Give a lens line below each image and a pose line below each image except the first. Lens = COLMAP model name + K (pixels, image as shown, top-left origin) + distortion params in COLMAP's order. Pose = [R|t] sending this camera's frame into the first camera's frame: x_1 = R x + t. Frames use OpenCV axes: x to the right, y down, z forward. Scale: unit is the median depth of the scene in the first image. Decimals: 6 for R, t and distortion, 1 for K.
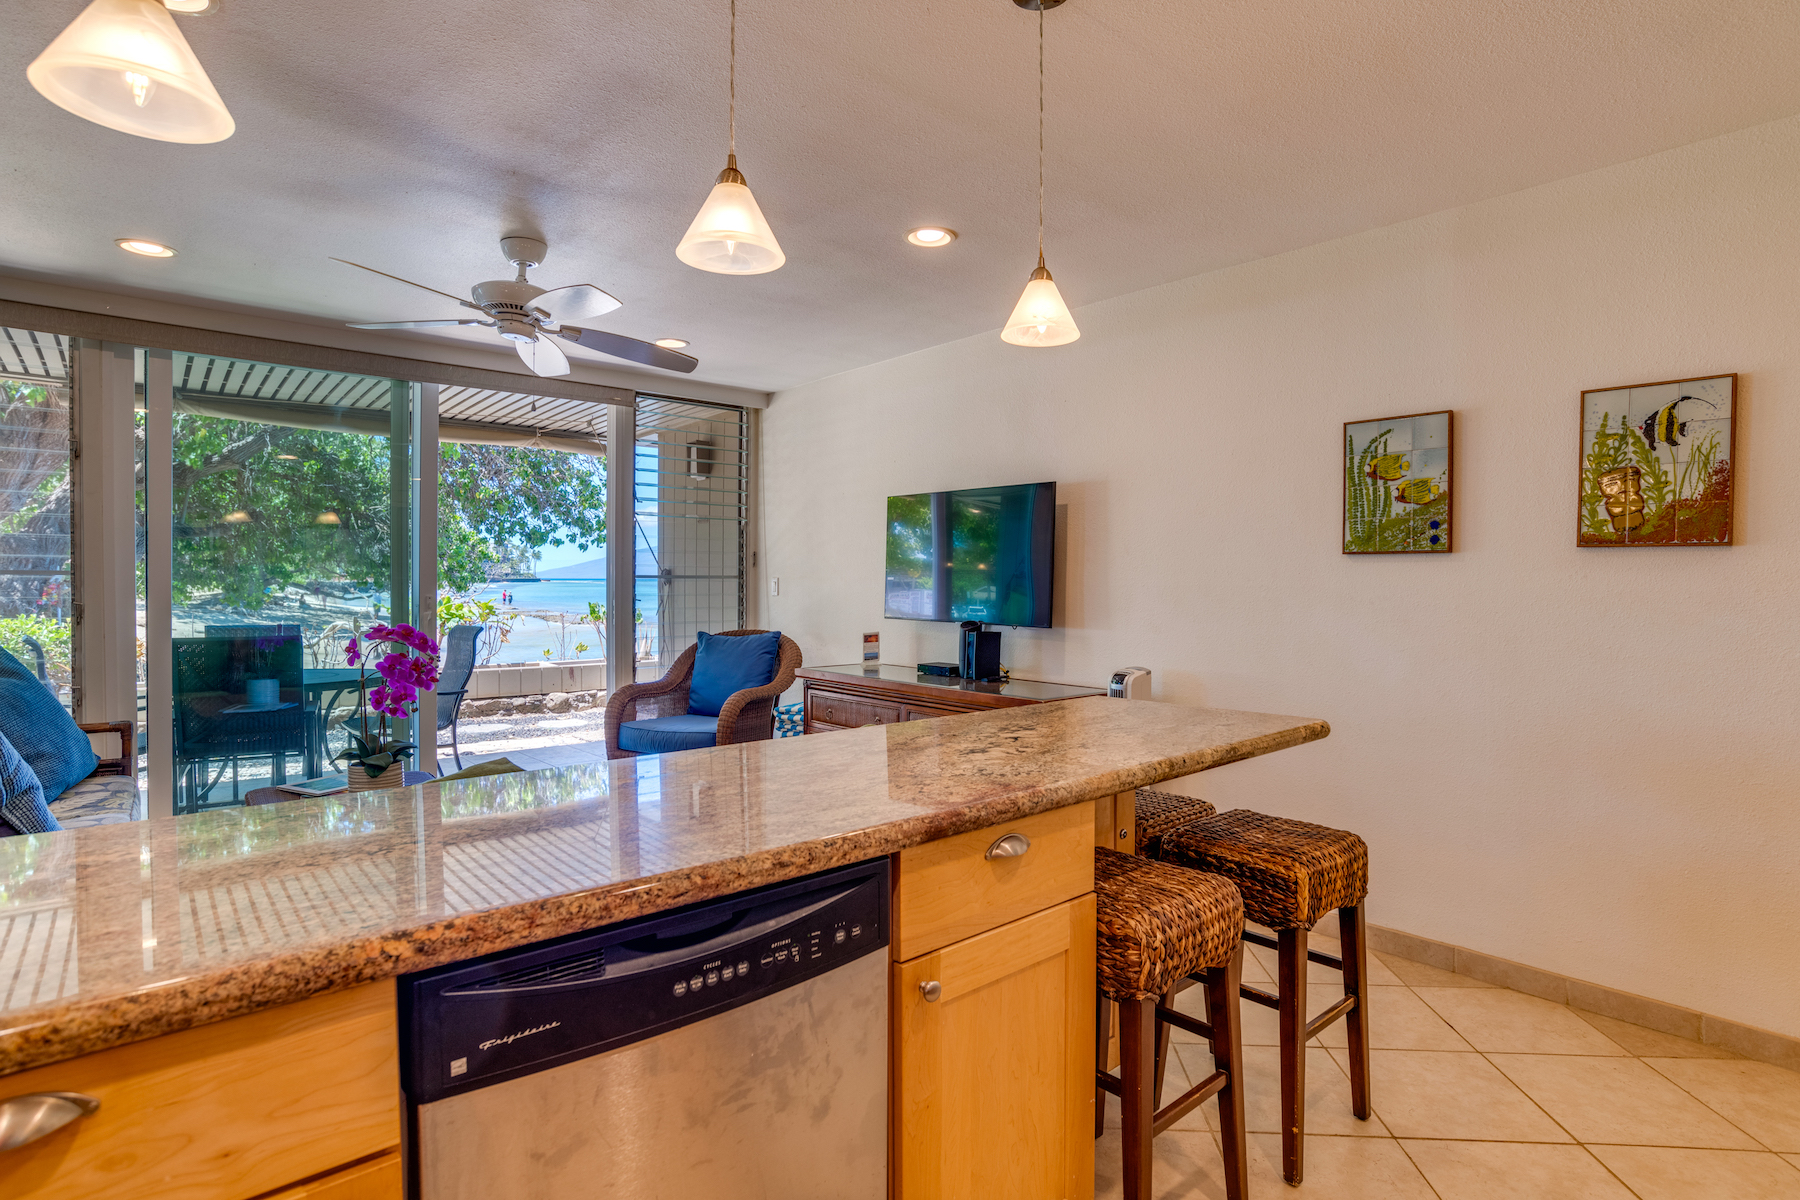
lens RADIAL K [[929.5, 0, 903.8], [0, 929.5, 590.0], [0, 0, 1]] dist [-0.024698, 0.006203]
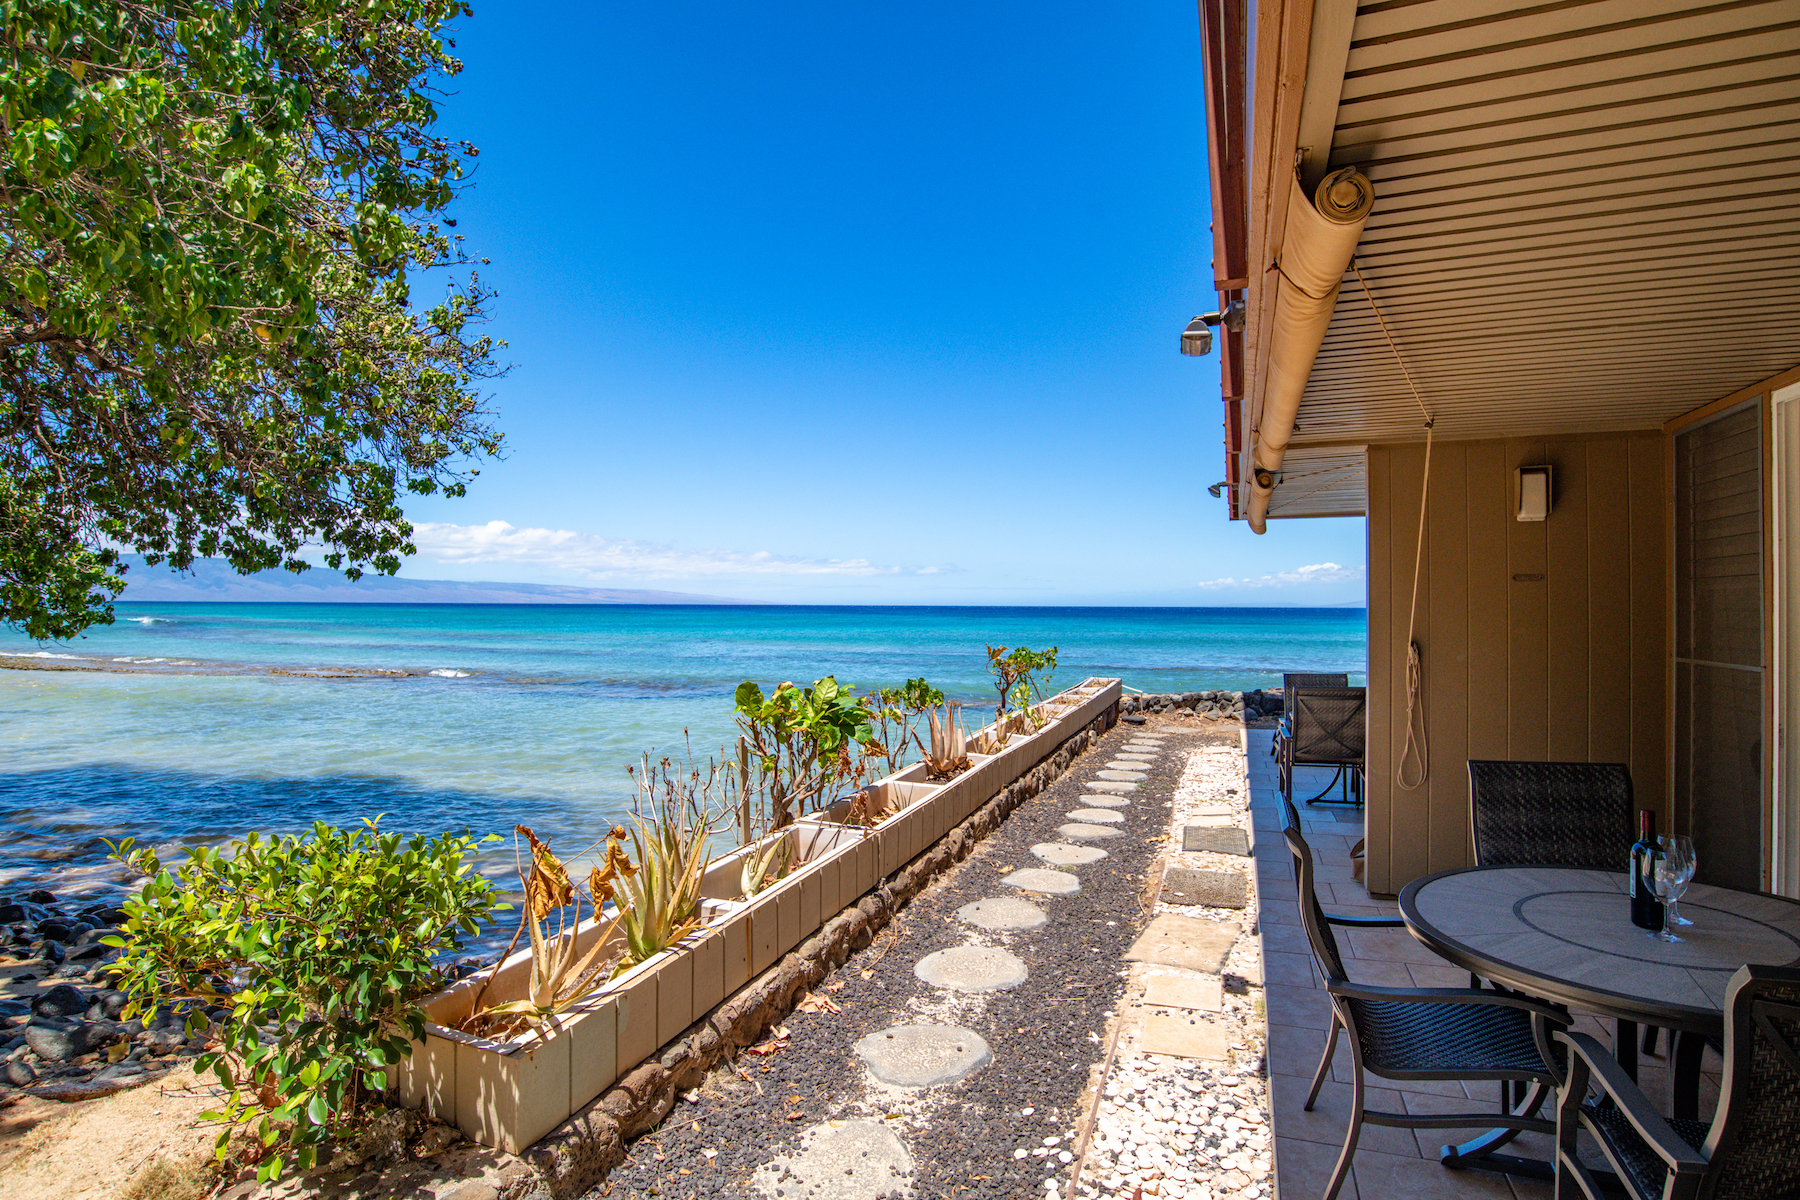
lens RADIAL K [[926.2, 0, 891.3], [0, 926.2, 591.3], [0, 0, 1]] dist [-0.055825, 0.008642]
pose [[0.871458, 0.007276, 0.490417, -0.334439], [0.004336, 0.999737, -0.022538, -0.016822], [-0.490451, 0.021768, 0.871197, 0.221869]]
